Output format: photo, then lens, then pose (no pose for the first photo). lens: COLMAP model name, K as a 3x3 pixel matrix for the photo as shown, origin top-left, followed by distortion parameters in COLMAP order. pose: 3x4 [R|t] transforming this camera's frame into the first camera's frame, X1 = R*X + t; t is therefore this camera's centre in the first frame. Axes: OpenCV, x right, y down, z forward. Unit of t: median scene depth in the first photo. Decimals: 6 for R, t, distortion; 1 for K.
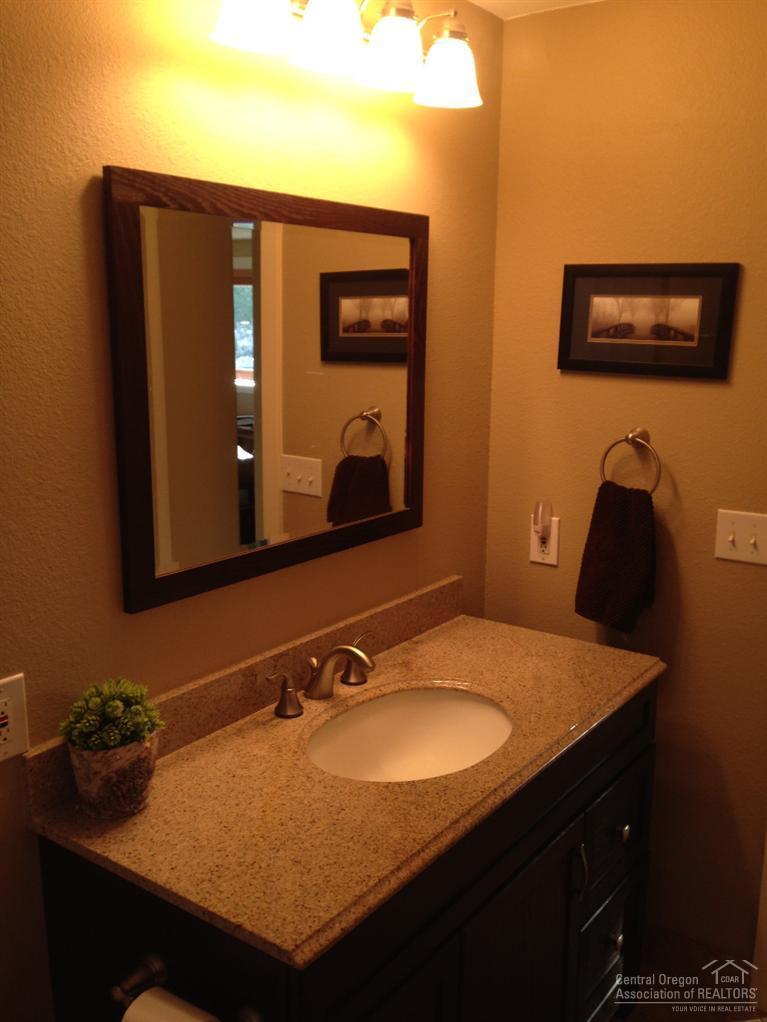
lens RADIAL K [[949.5, 0, 384.0], [0, 949.5, 507.9], [0, 0, 1]] dist [0.105472, 0.000000]
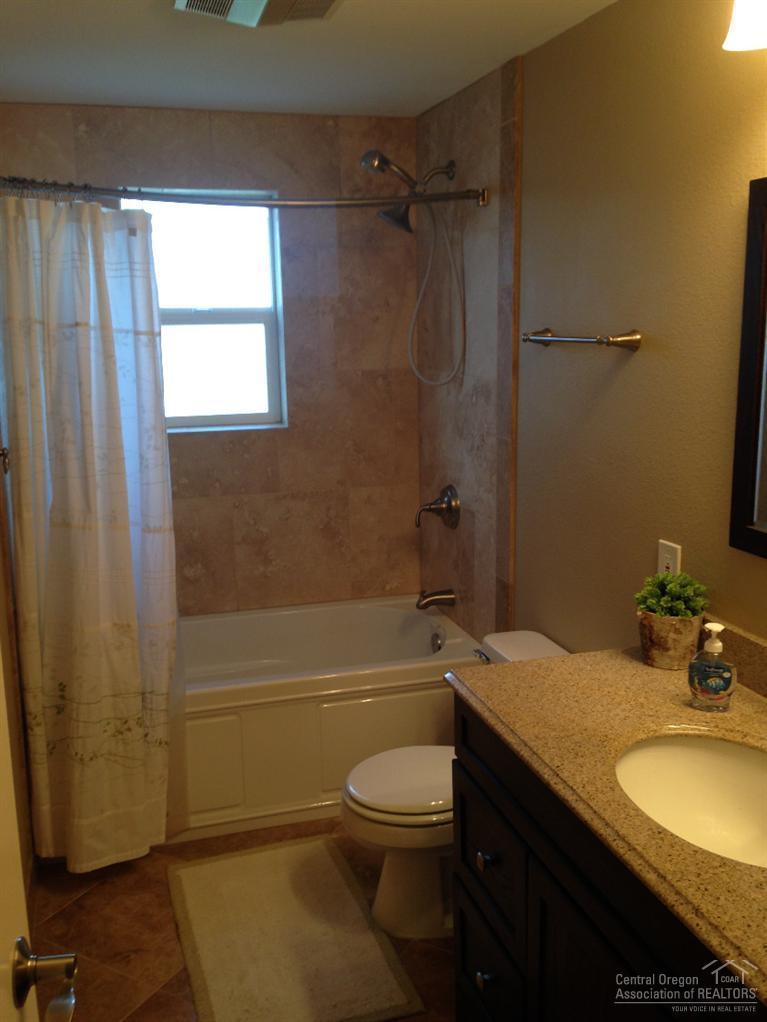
lens RADIAL K [[949.5, 0, 383.5], [0, 949.5, 511.7], [0, 0, 1]] dist [0.105472, 0.000000]
pose [[-0.593653, 0.171430, -0.786249, 0.998883], [-0.145866, 0.937937, 0.314638, -0.263968], [0.791391, 0.301473, -0.531804, 1.345386]]
